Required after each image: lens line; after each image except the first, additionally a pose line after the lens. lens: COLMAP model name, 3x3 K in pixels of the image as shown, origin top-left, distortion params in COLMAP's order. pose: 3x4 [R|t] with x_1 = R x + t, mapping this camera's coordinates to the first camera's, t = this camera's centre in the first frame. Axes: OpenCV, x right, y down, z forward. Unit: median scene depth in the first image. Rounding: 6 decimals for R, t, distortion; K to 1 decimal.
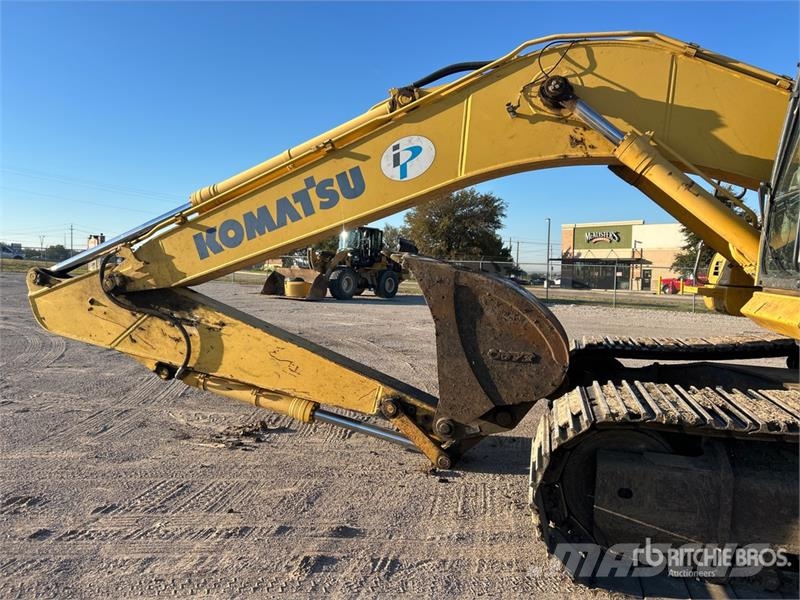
lens RADIAL K [[598.6, 0, 400.0], [0, 598.6, 300.0], [0, 0, 1]] dist [0.053739, -0.064613]
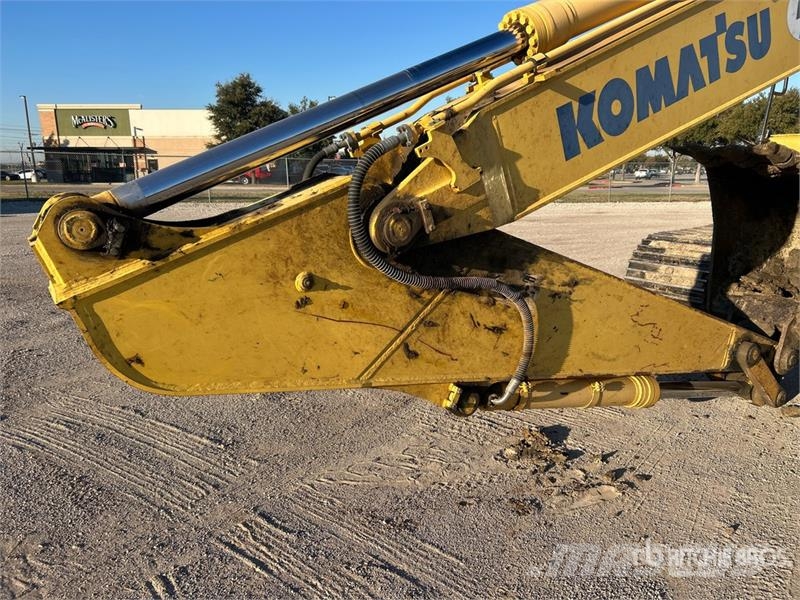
lens RADIAL K [[602.9, 0, 403.4], [0, 602.9, 296.6], [0, 0, 1]] dist [0.069155, -0.076206]
pose [[0.662238, -0.181410, 0.727002, -0.754521], [0.054358, 0.979324, 0.194856, -0.058653], [-0.747320, -0.089523, 0.658407, 0.721813]]
